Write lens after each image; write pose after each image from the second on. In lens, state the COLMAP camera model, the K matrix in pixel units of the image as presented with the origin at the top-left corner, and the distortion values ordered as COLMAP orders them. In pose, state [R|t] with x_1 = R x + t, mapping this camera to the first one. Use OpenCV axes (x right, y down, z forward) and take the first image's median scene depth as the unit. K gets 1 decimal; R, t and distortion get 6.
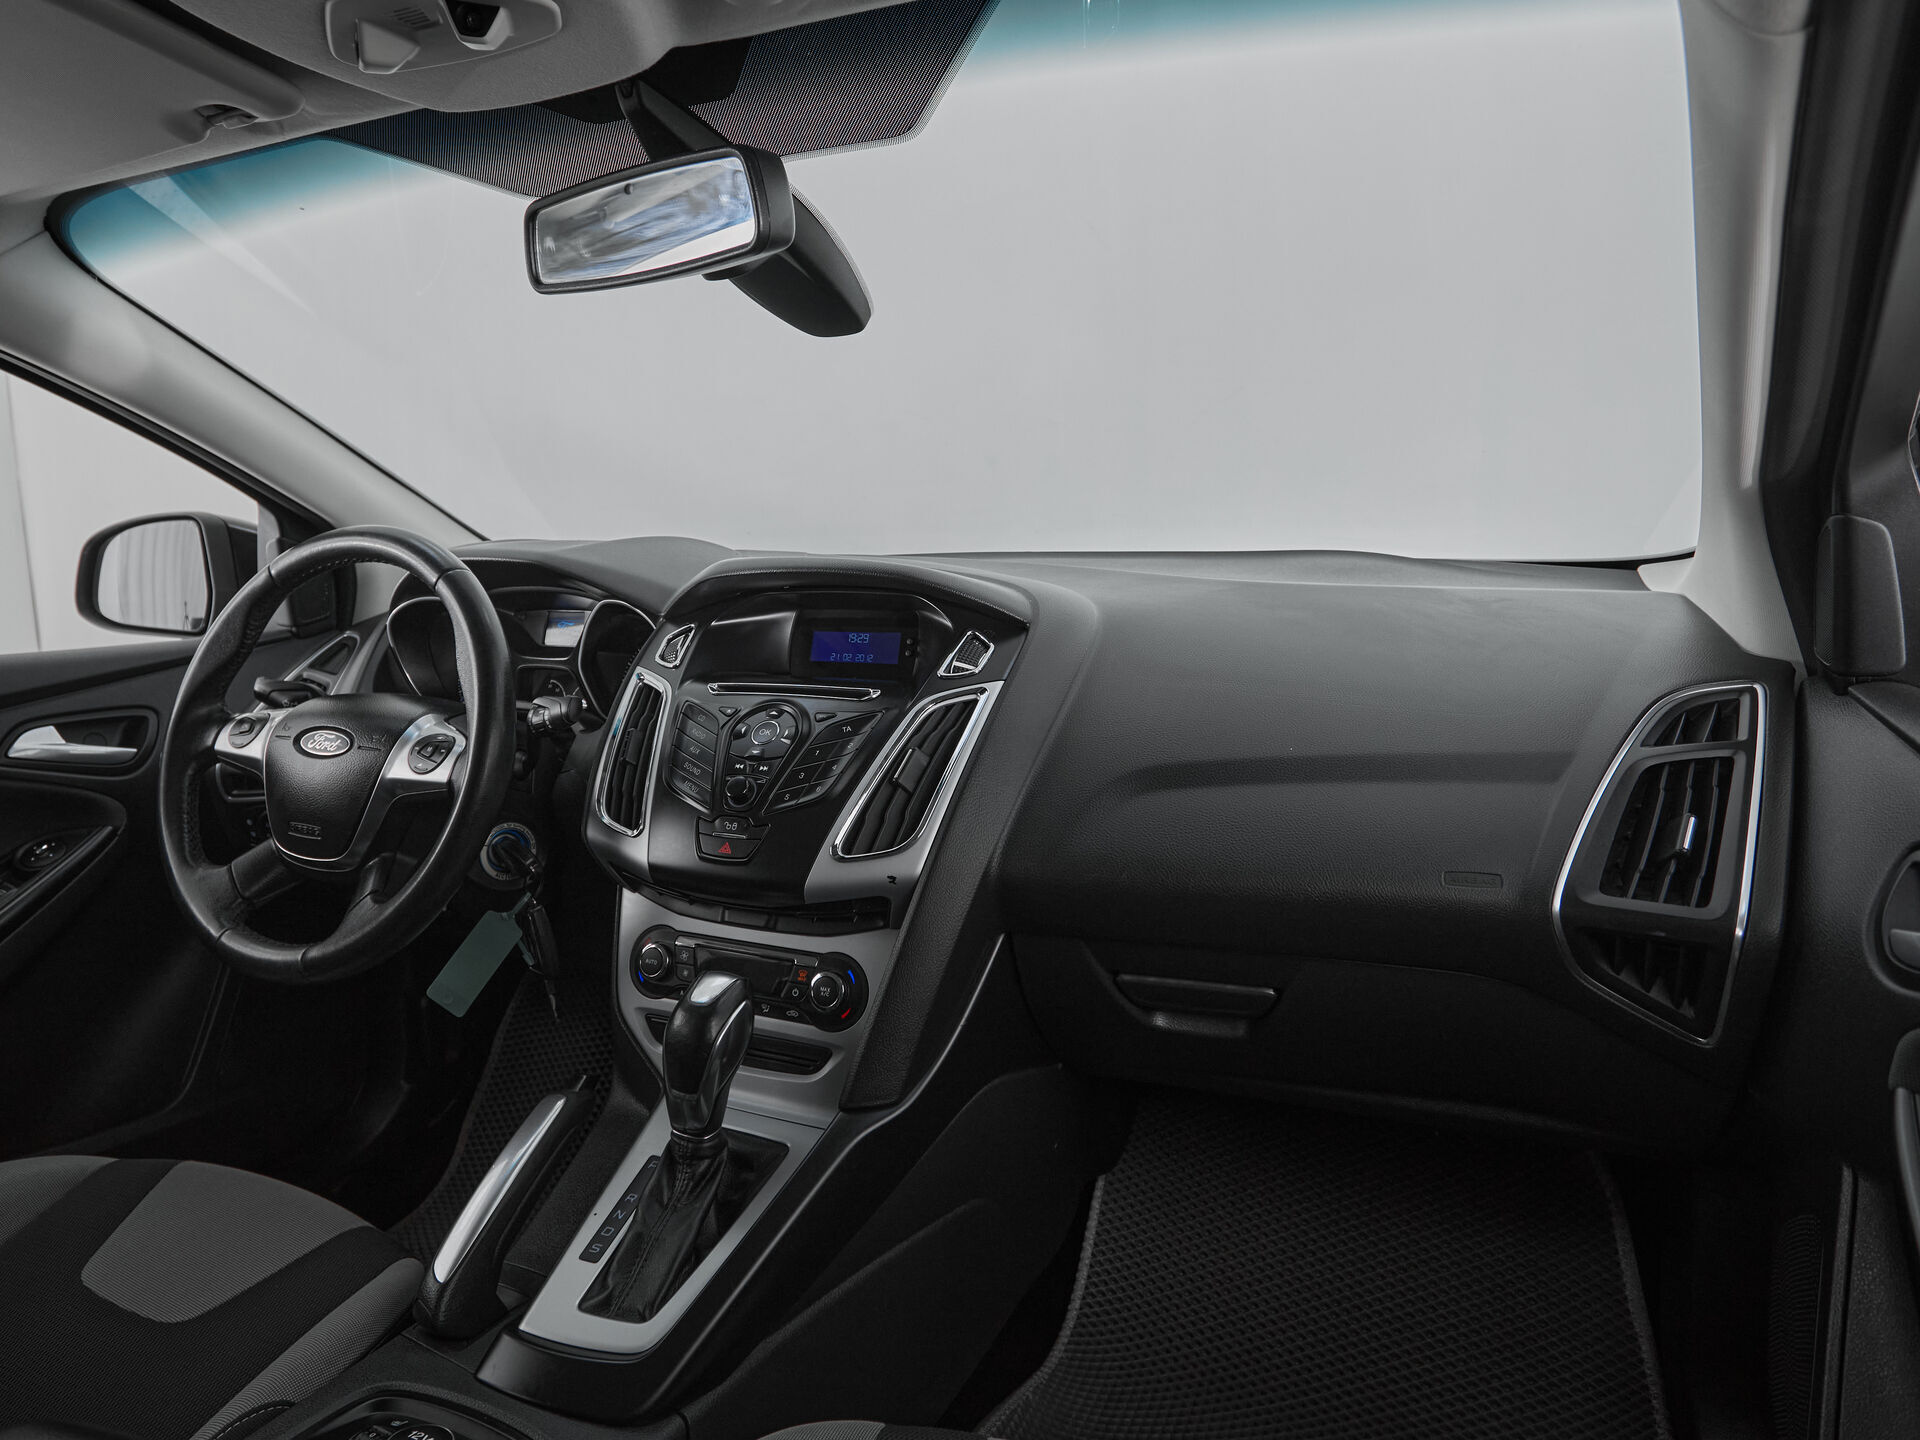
lens RADIAL K [[1242.0, 0, 890.1], [0, 1242.0, 649.7], [0, 0, 1]] dist [-0.001540, 0.000454]
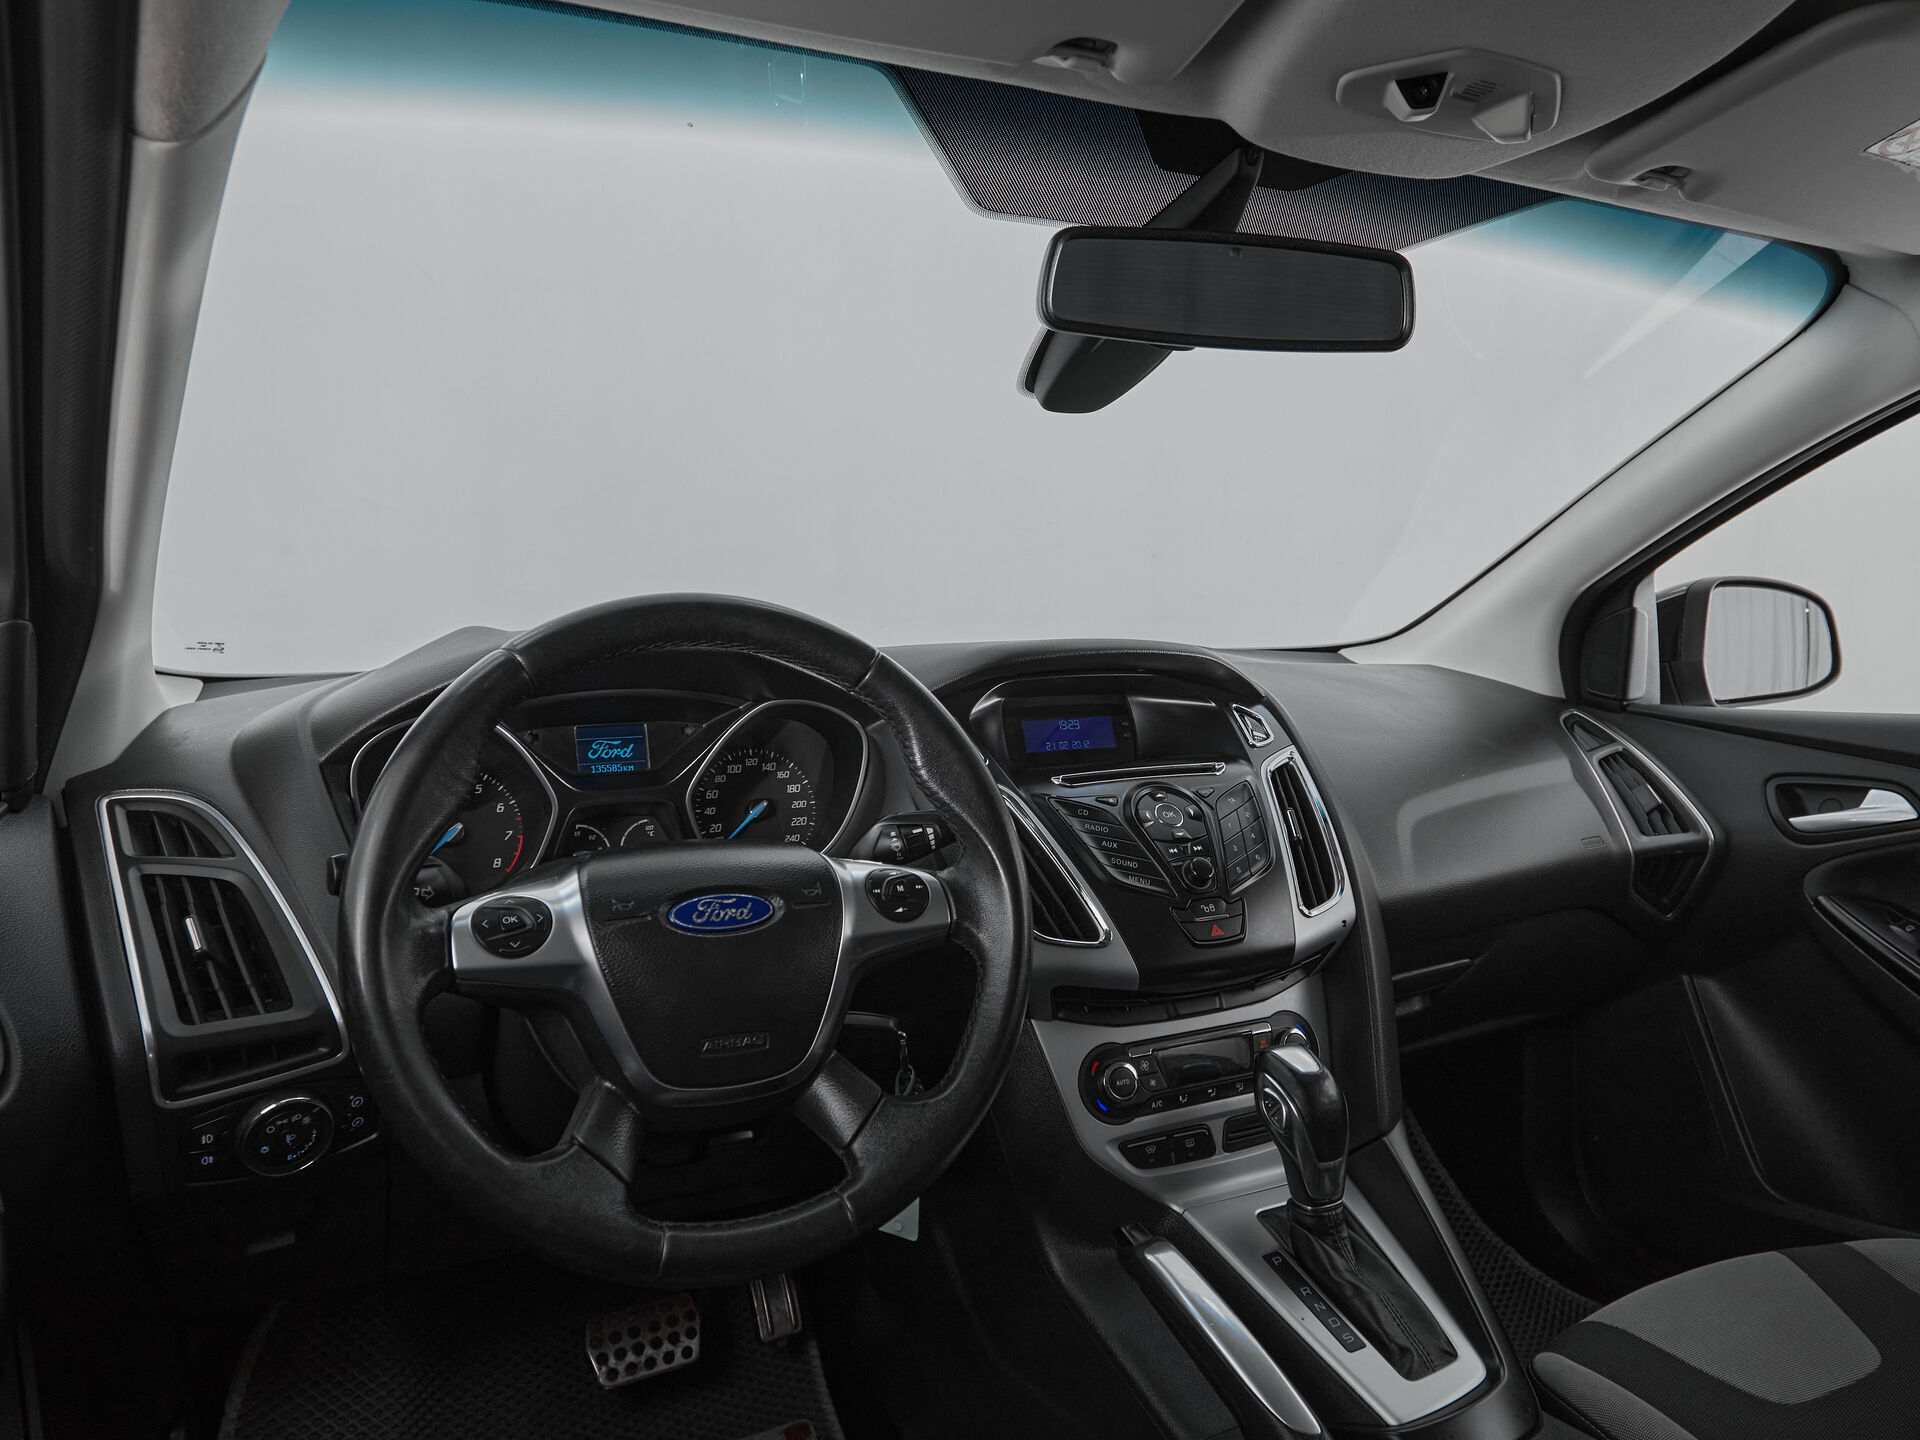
lens RADIAL K [[1382.4, 0, 1049.0], [0, 1382.4, 708.2], [0, 0, 1]] dist [0.001634, 0.000717]
pose [[0.576165, -0.039431, 0.816382, -0.979131], [0.087305, 0.996090, -0.013505, -0.009755], [-0.812657, 0.079055, 0.577355, 0.420326]]
